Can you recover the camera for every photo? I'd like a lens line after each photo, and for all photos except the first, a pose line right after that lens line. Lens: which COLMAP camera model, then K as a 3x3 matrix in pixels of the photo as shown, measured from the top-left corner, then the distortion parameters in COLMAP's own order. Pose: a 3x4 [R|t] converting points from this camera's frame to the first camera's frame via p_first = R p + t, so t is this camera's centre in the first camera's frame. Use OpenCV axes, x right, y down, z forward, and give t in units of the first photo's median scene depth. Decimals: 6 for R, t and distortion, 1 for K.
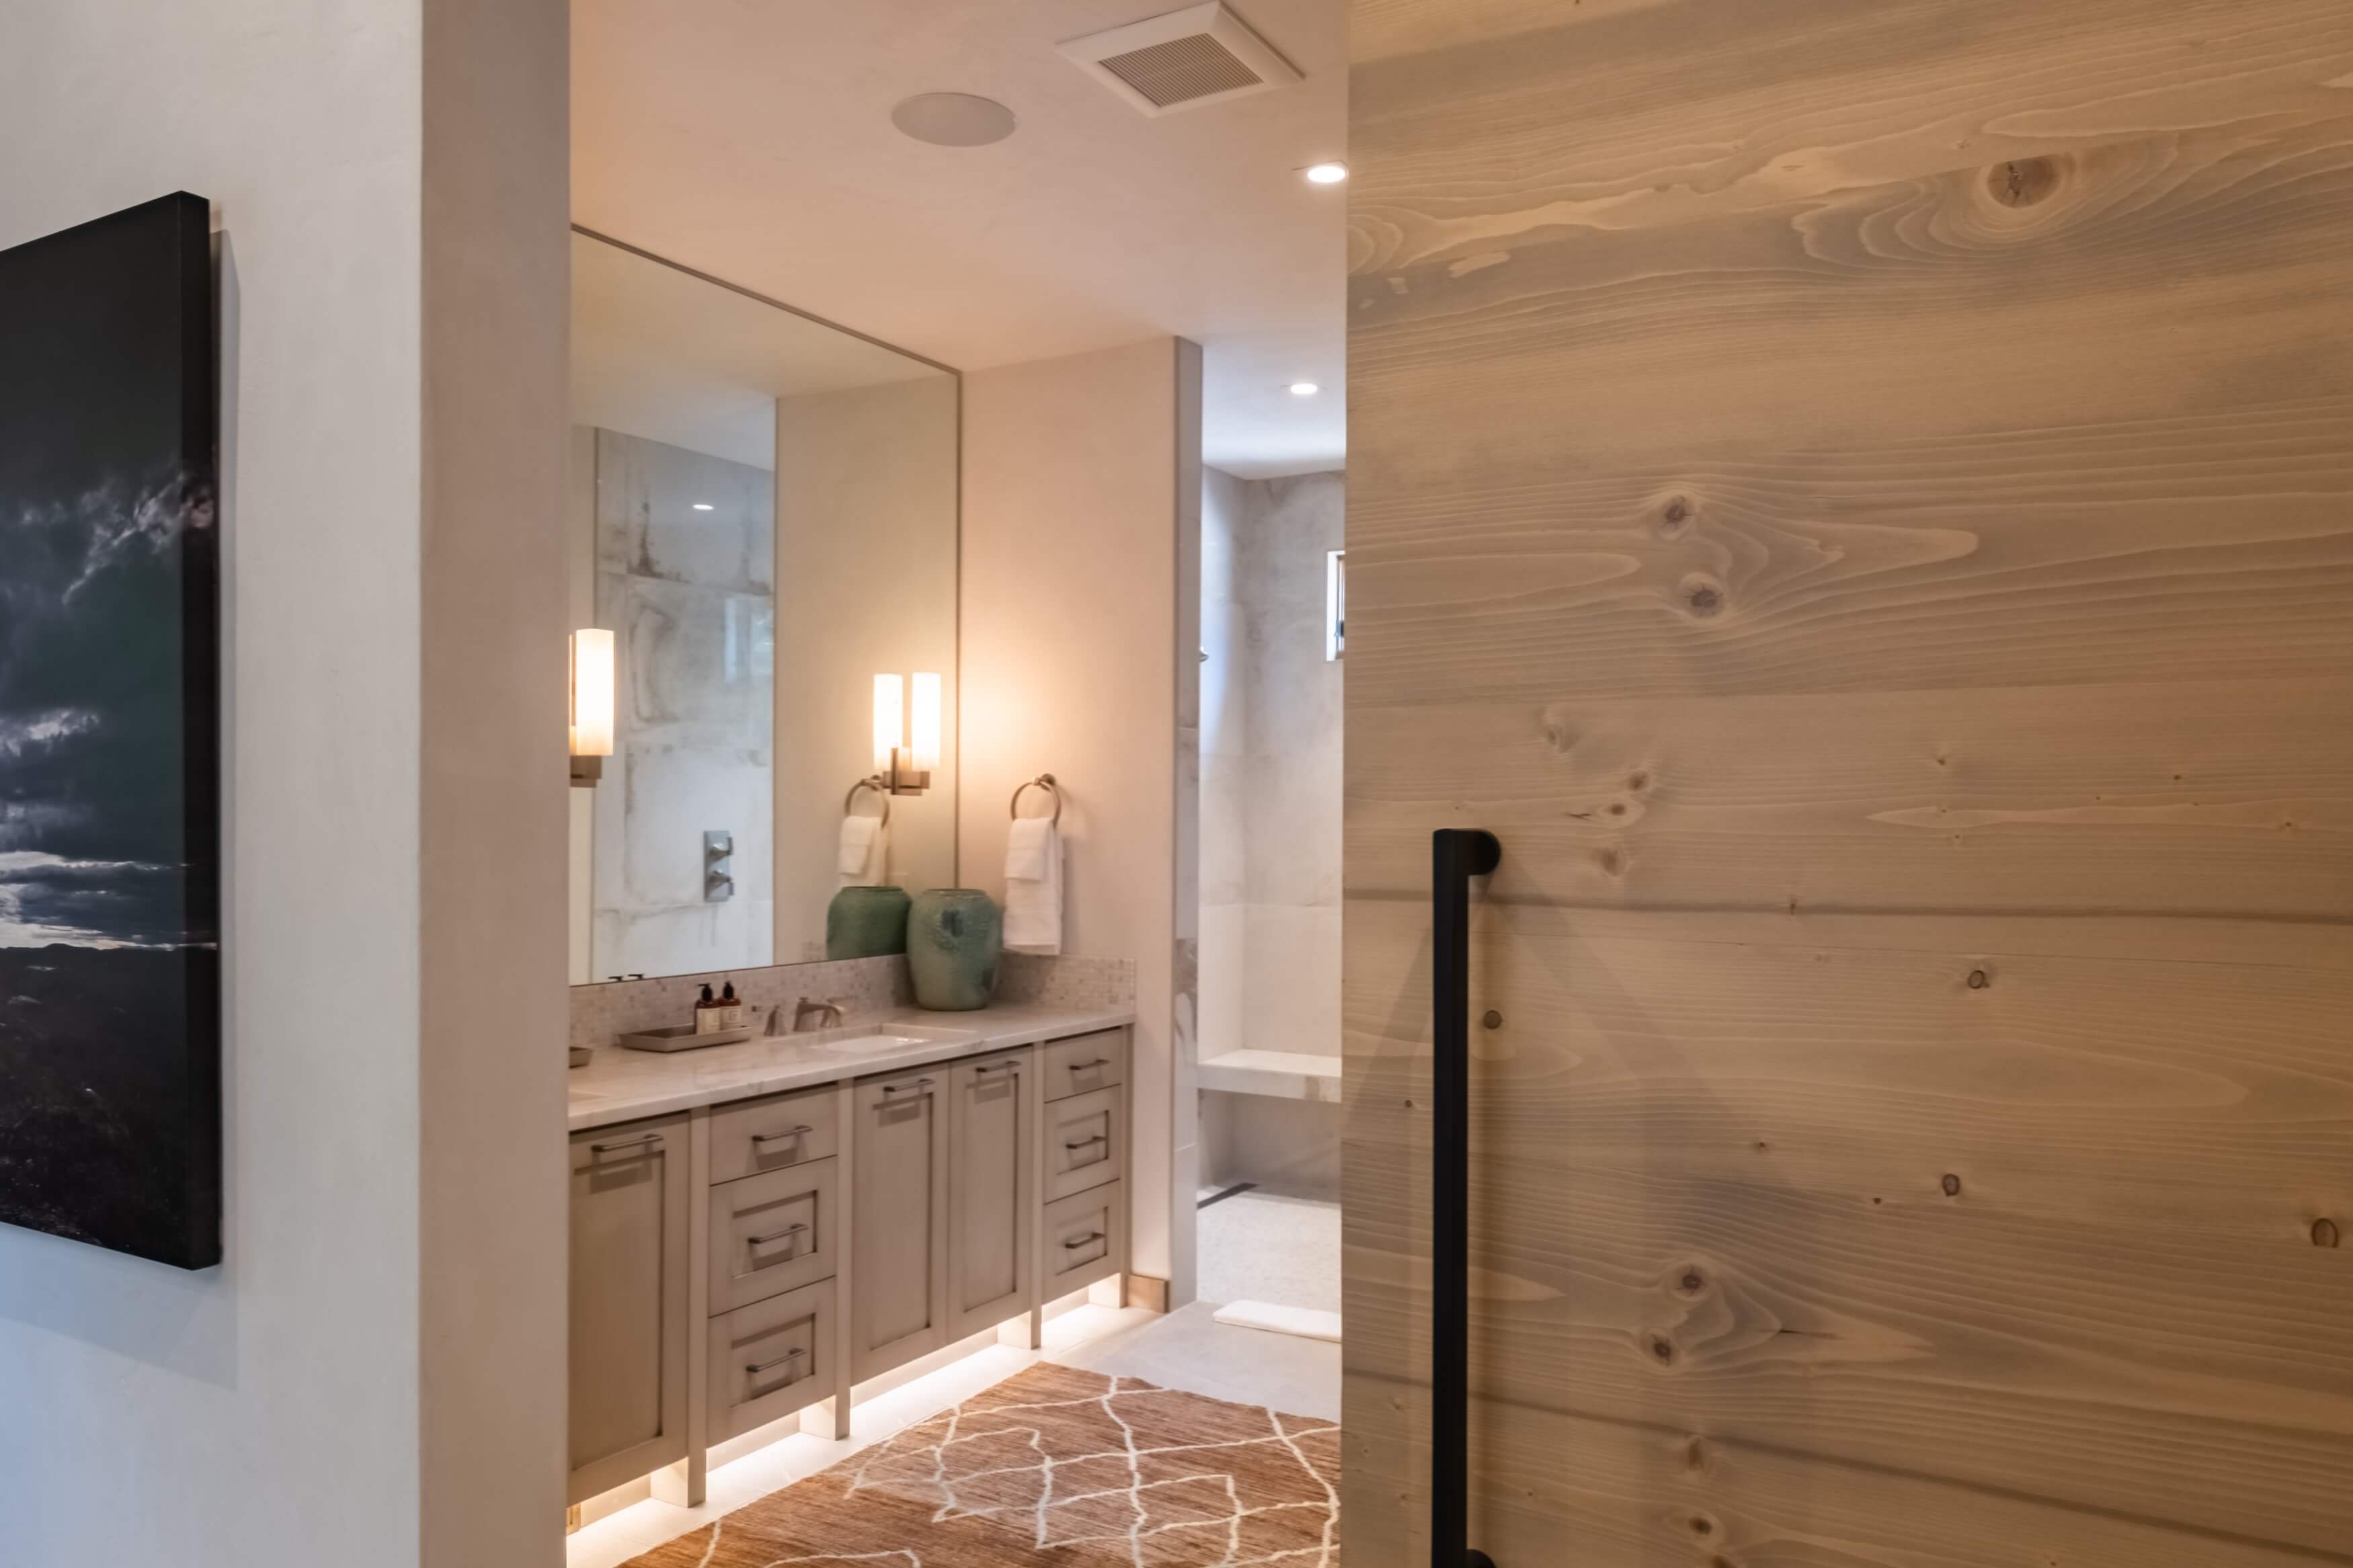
lens RADIAL K [[1655.6, 0, 1175.4], [0, 1655.6, 786.8], [0, 0, 1]] dist [0.005959, -0.003824]
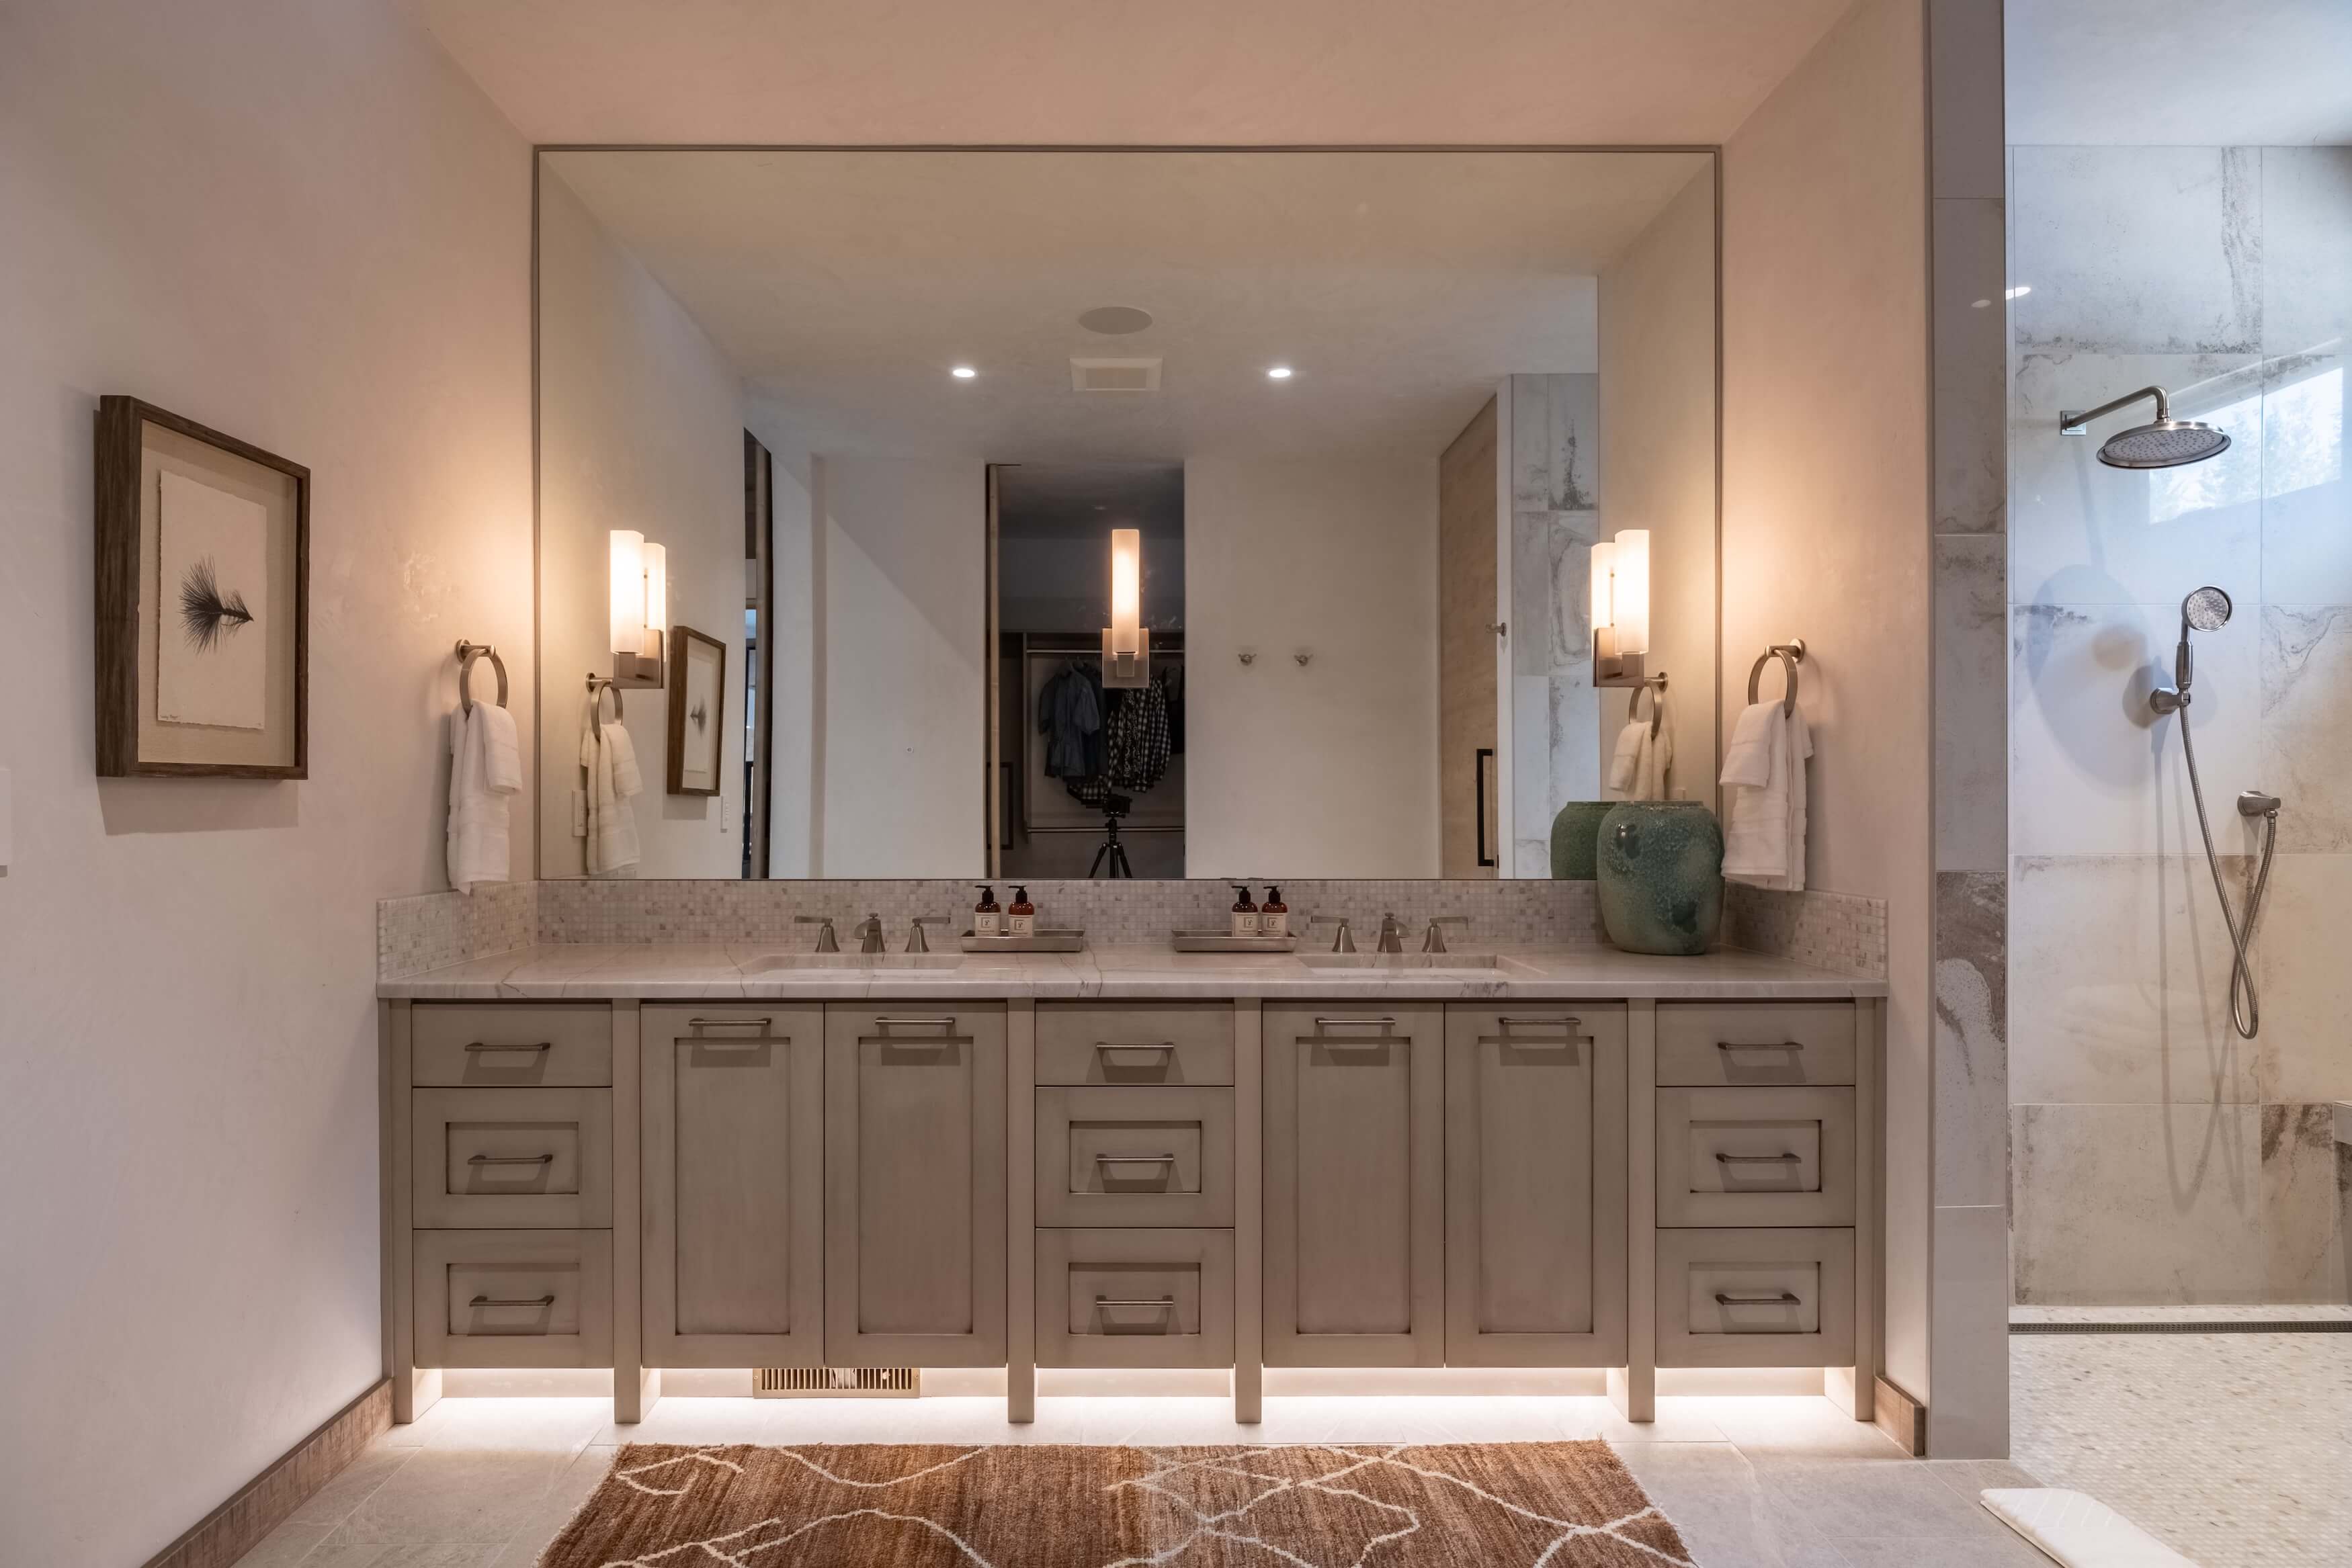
lens RADIAL K [[1252.2, 0, 1169.3], [0, 1252.2, 806.6], [0, 0, 1]] dist [0.000688, -0.002115]
pose [[0.515750, -0.011086, -0.856667, 0.300898], [0.019845, 0.999803, -0.000991, 0.072350], [0.856509, -0.016489, 0.515868, 0.588863]]
